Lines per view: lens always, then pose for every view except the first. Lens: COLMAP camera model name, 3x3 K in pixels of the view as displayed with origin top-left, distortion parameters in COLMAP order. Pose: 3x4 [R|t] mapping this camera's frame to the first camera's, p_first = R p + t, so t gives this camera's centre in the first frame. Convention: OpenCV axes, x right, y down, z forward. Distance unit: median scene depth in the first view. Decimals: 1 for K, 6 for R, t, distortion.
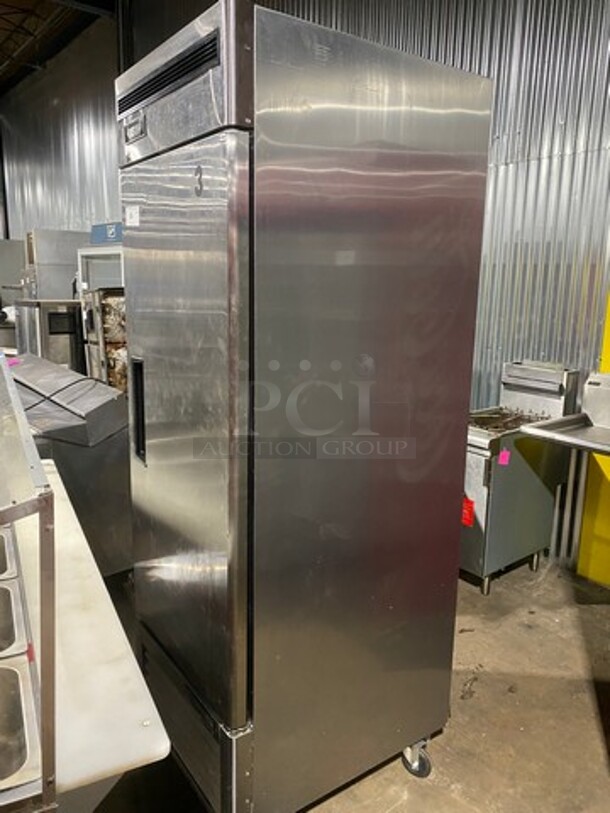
lens RADIAL K [[619.8, 0, 305.0], [0, 619.8, 407.0], [0, 0, 1]] dist [0.005395, -0.002914]
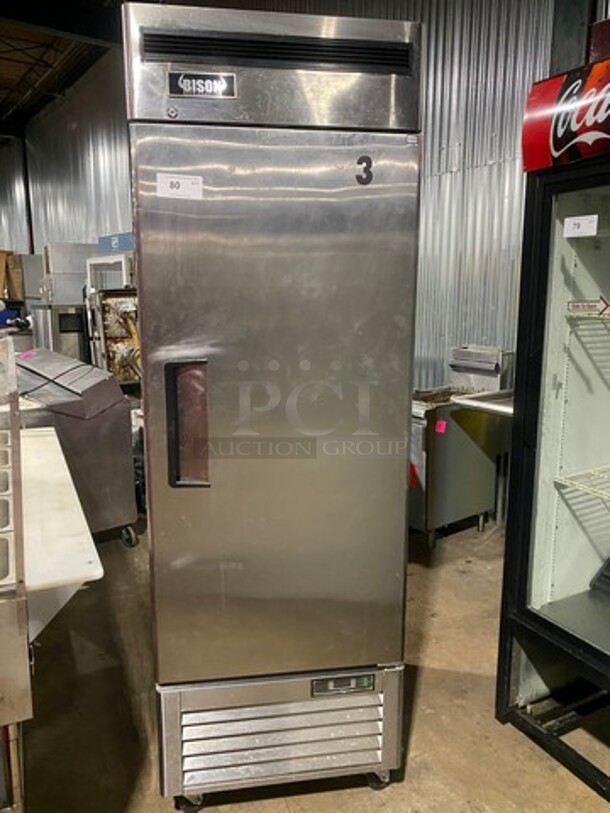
lens RADIAL K [[619.8, 0, 297.6], [0, 619.8, 404.9], [0, 0, 1]] dist [0.005395, -0.002914]
pose [[0.998657, -0.013616, -0.049993, 0.102243], [0.012679, 0.999739, -0.019021, 0.054688], [0.050239, 0.018362, 0.998568, -0.147072]]
